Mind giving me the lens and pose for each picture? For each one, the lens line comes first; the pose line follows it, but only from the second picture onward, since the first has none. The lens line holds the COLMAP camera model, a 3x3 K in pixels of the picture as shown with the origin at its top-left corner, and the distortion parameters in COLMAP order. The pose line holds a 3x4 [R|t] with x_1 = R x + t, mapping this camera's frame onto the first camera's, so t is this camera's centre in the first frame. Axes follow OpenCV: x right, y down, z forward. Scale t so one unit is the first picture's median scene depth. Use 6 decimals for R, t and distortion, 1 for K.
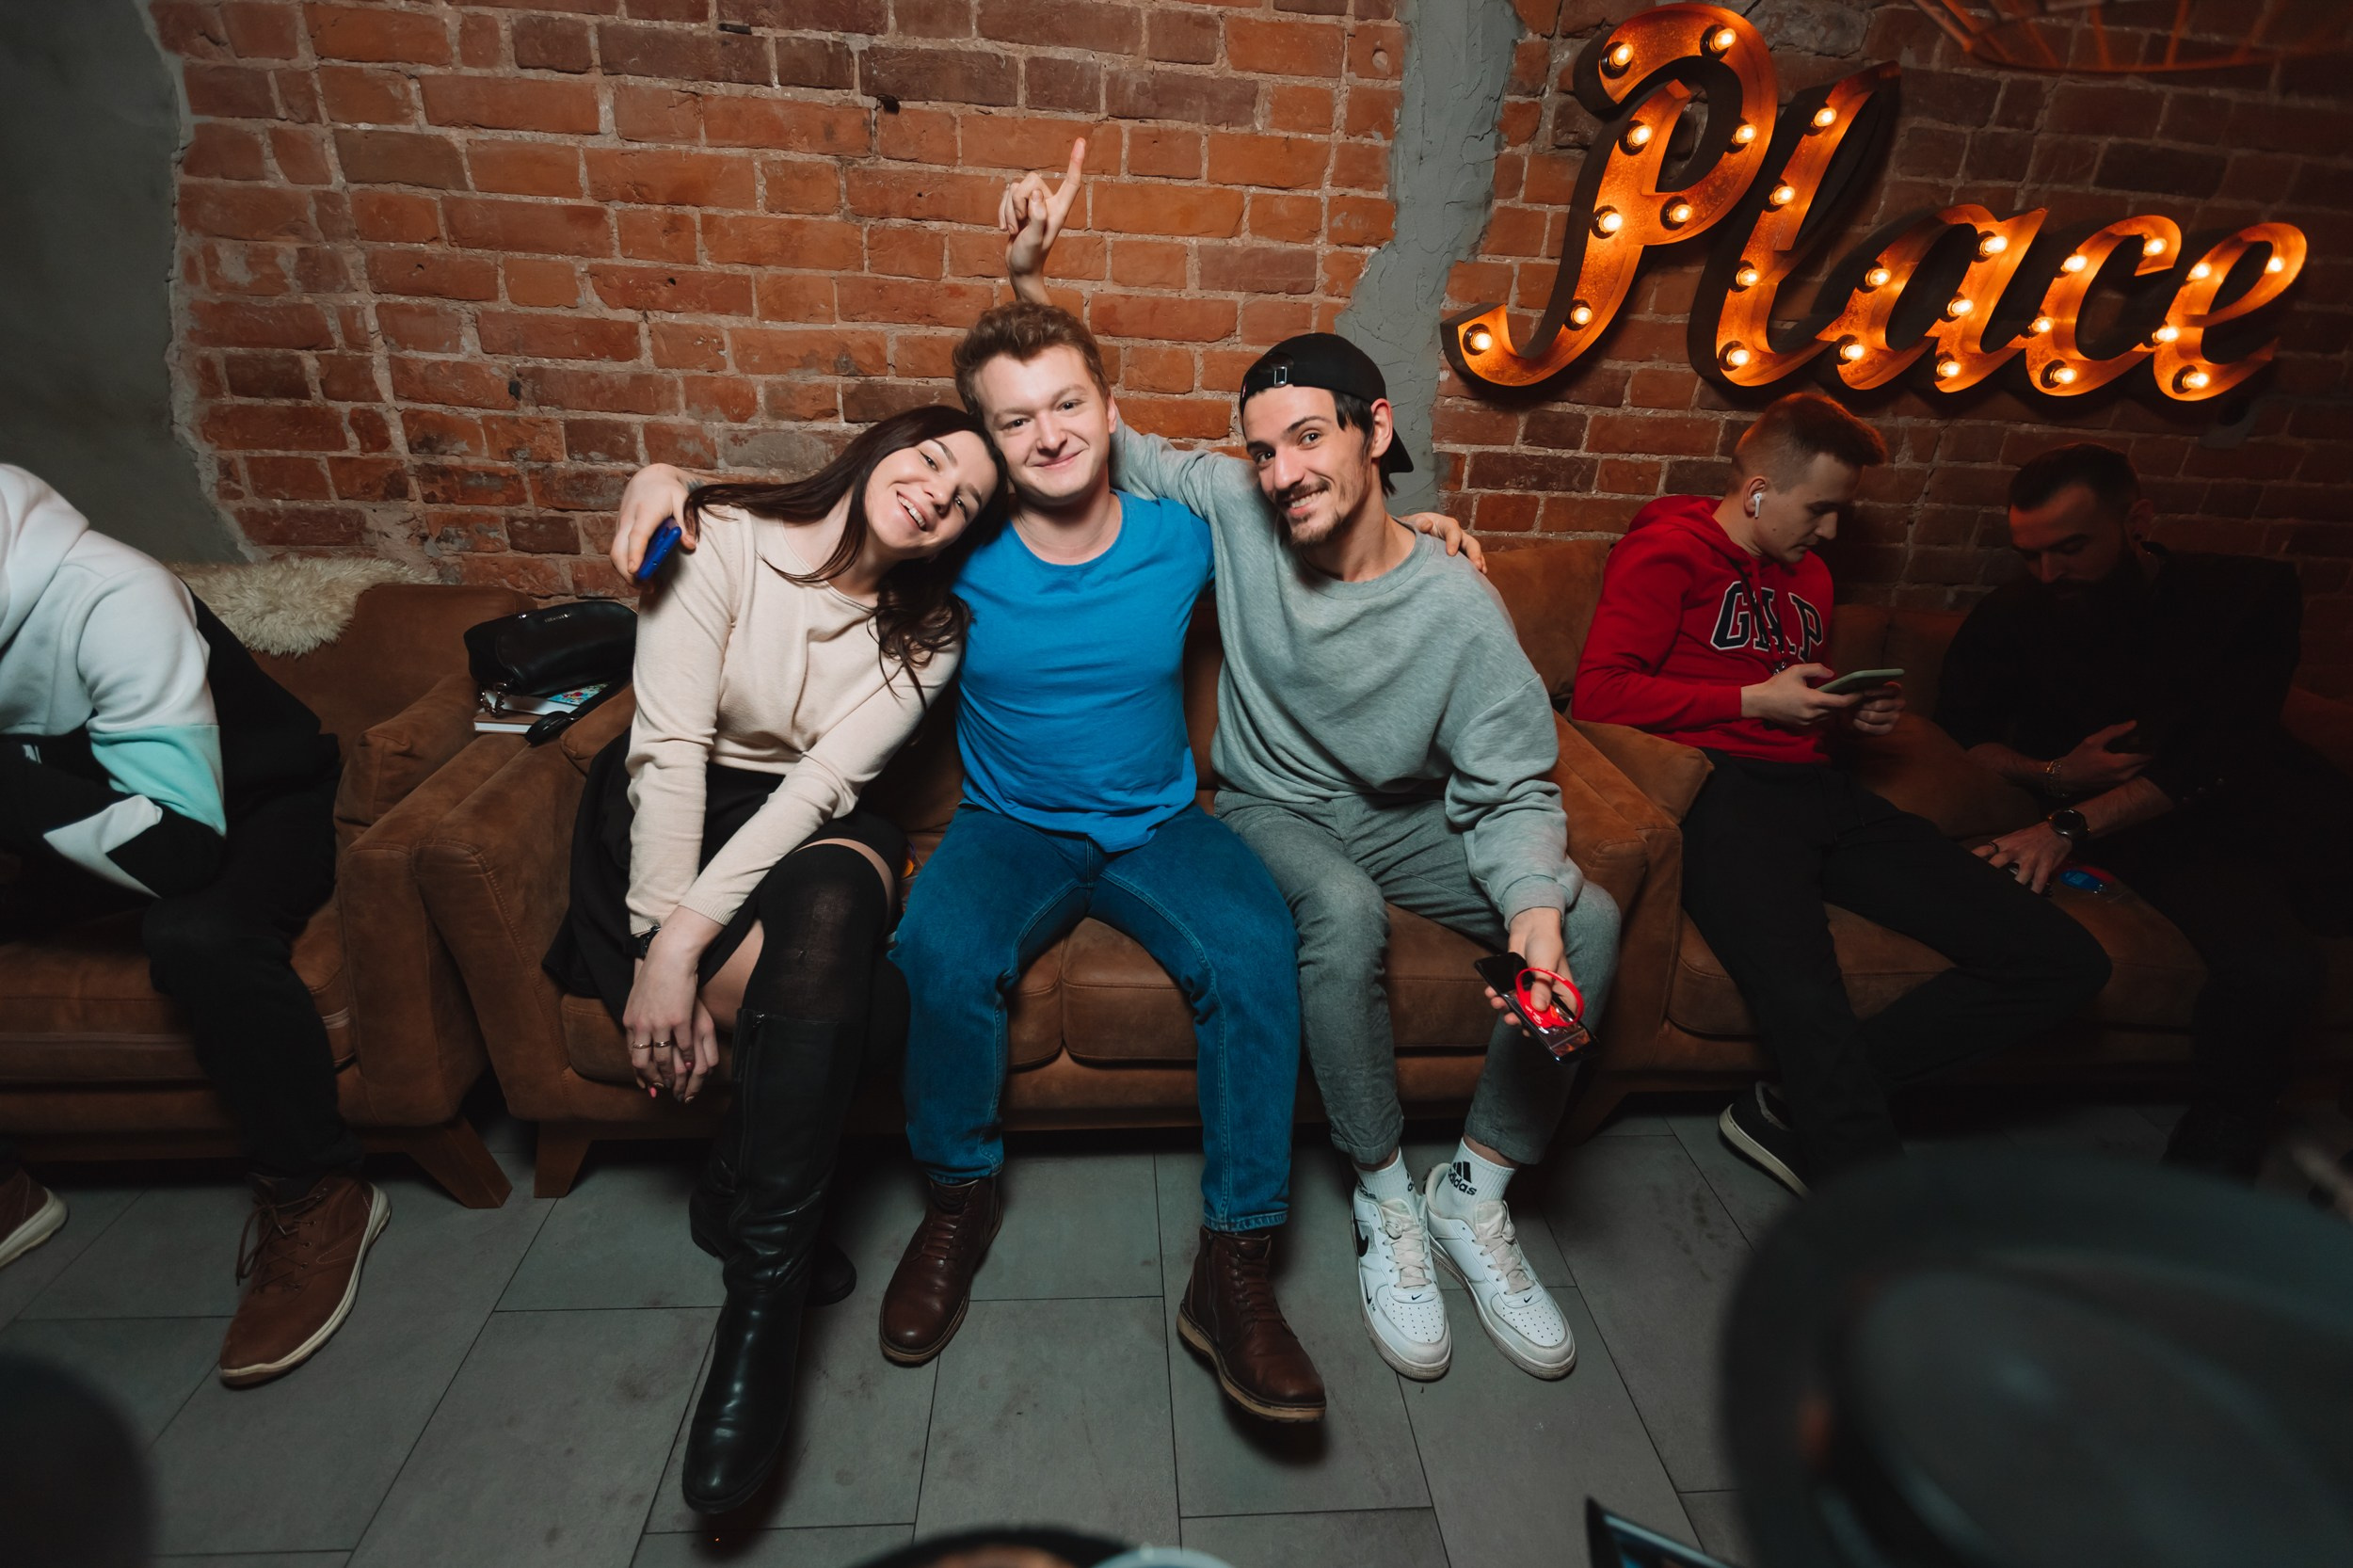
lens RADIAL K [[1143.8, 0, 1188.0], [0, 1143.8, 778.6], [0, 0, 1]] dist [0.003421, 0.000546]
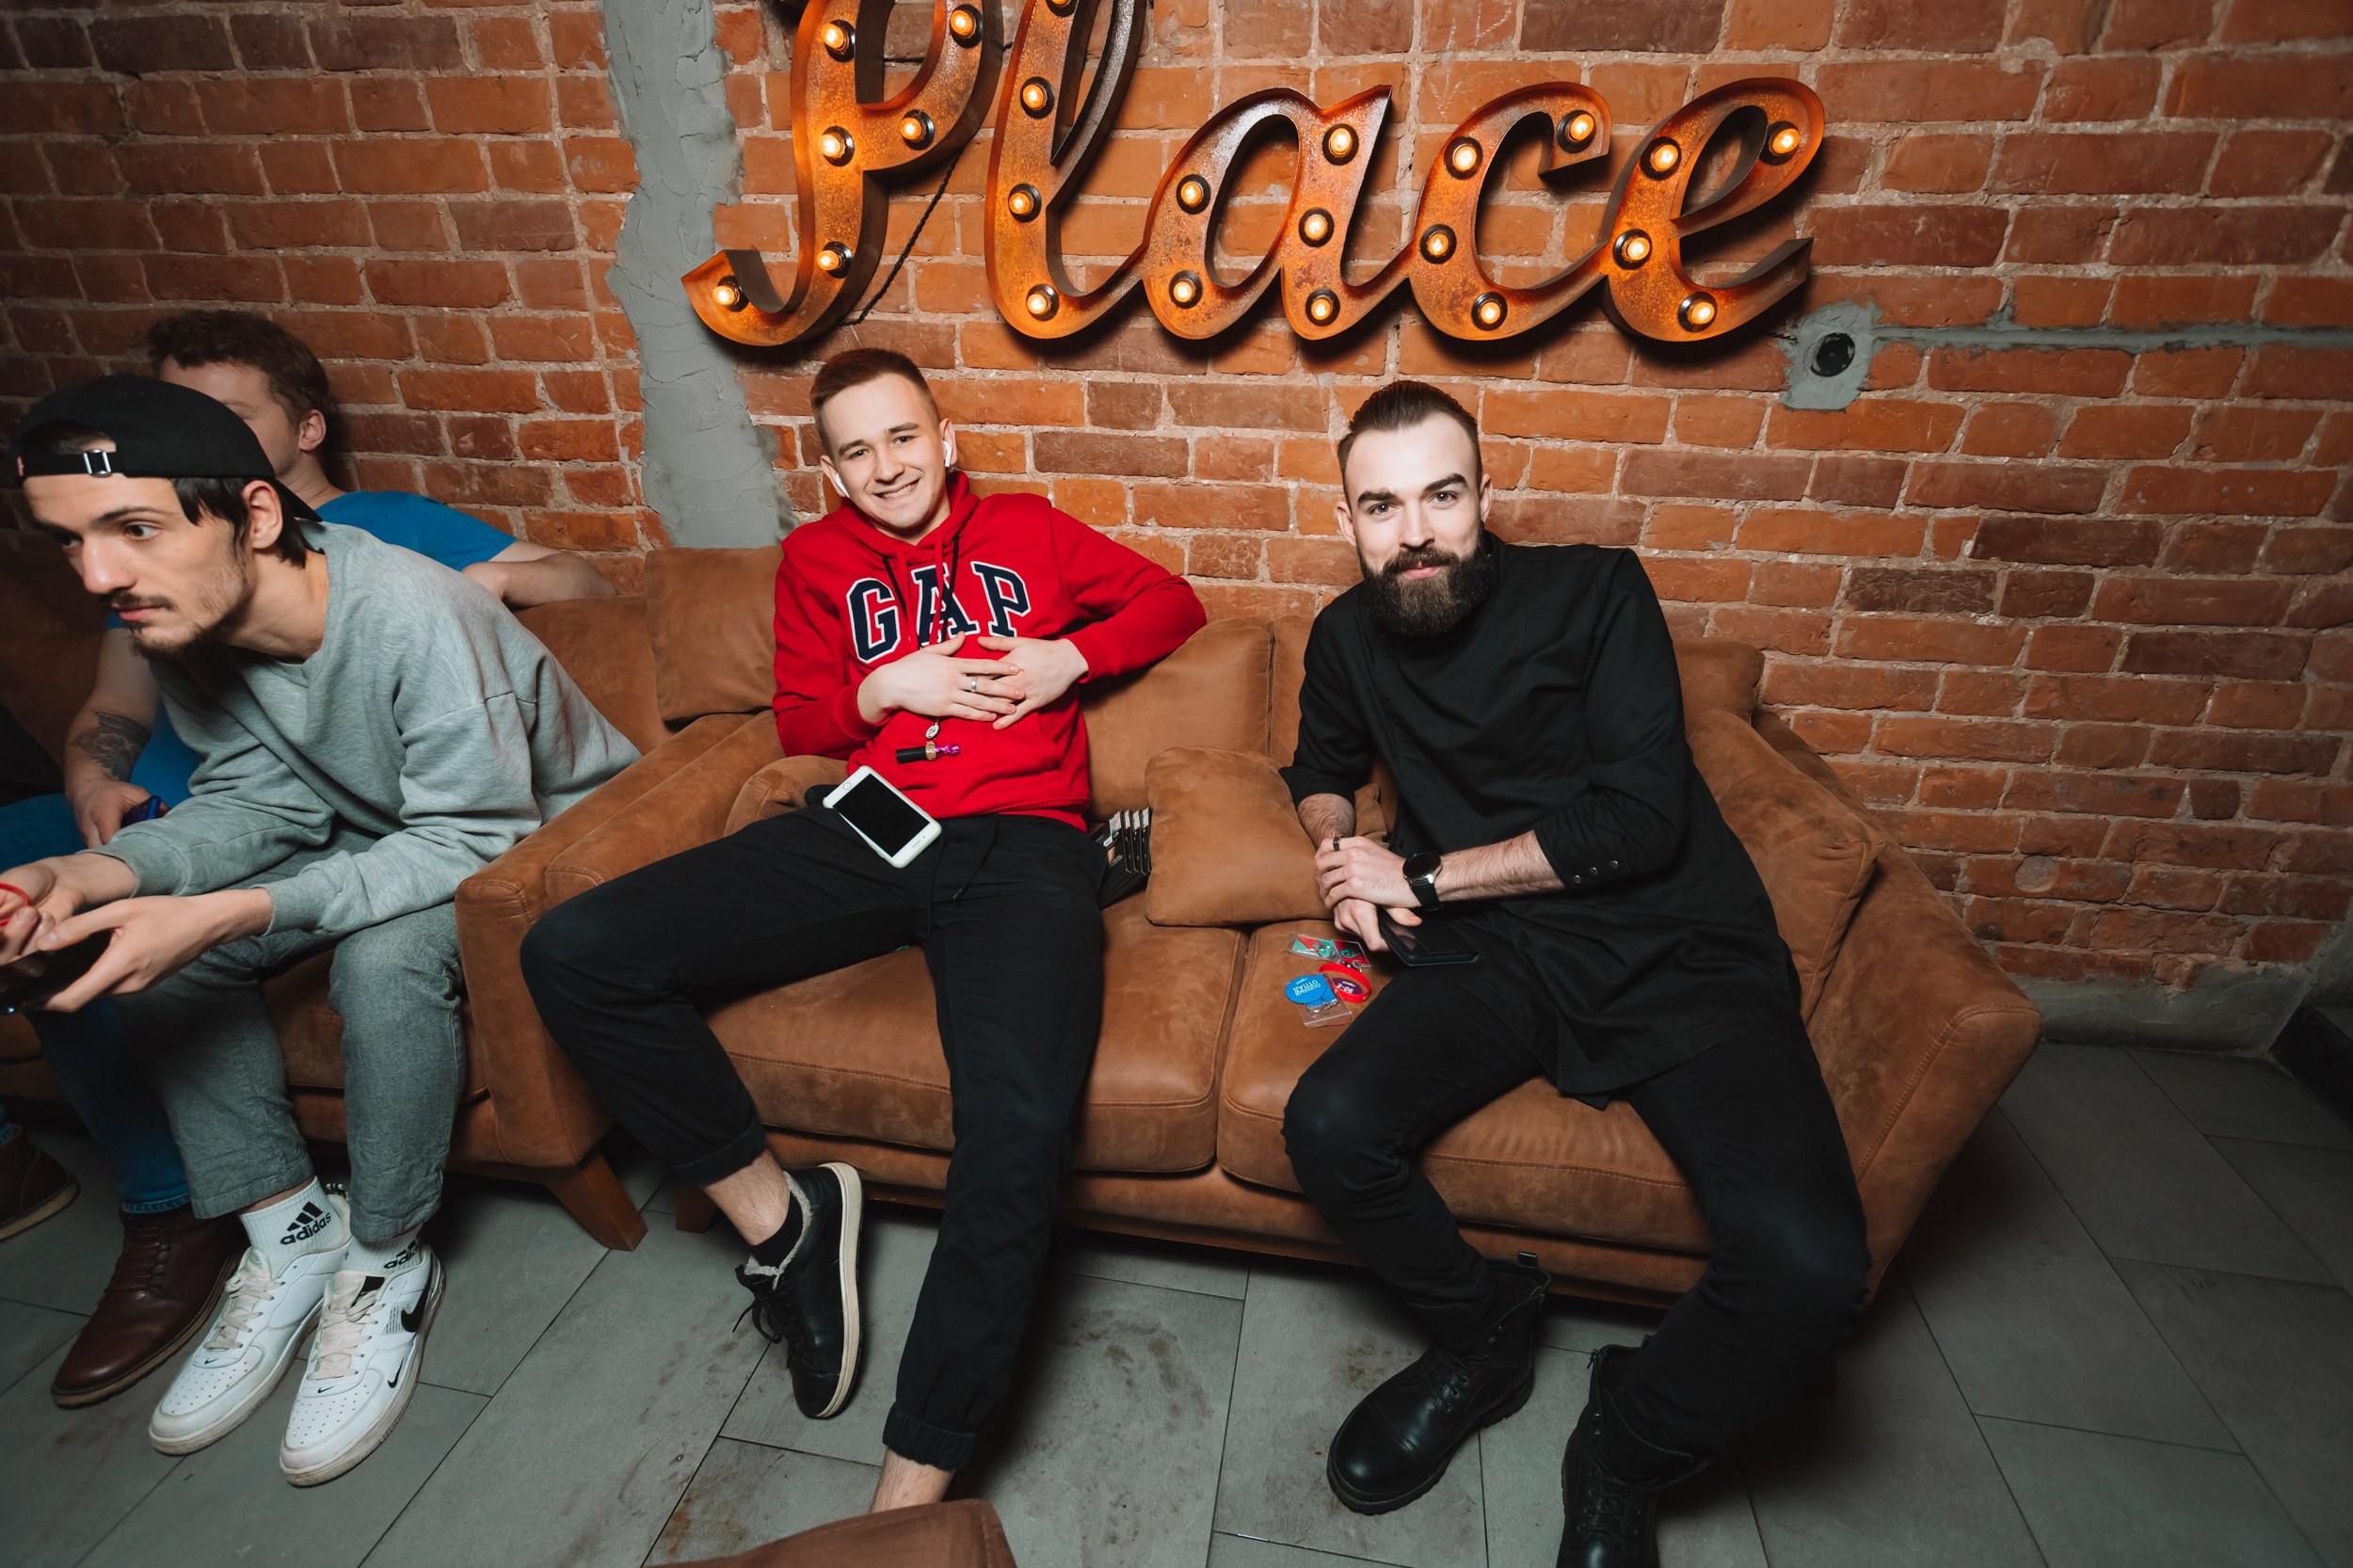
lens RADIAL K [[1055.5, 0, 1172.1], [0, 1055.5, 796.5], [0, 0, 1]] dist [0.004210, -0.001155]
pose [[0.965233, 0.065791, -0.252975, 0.847533], [-0.073005, 0.997146, -0.019223, -0.001690], [0.250989, 0.037023, 0.967282, 0.321430]]
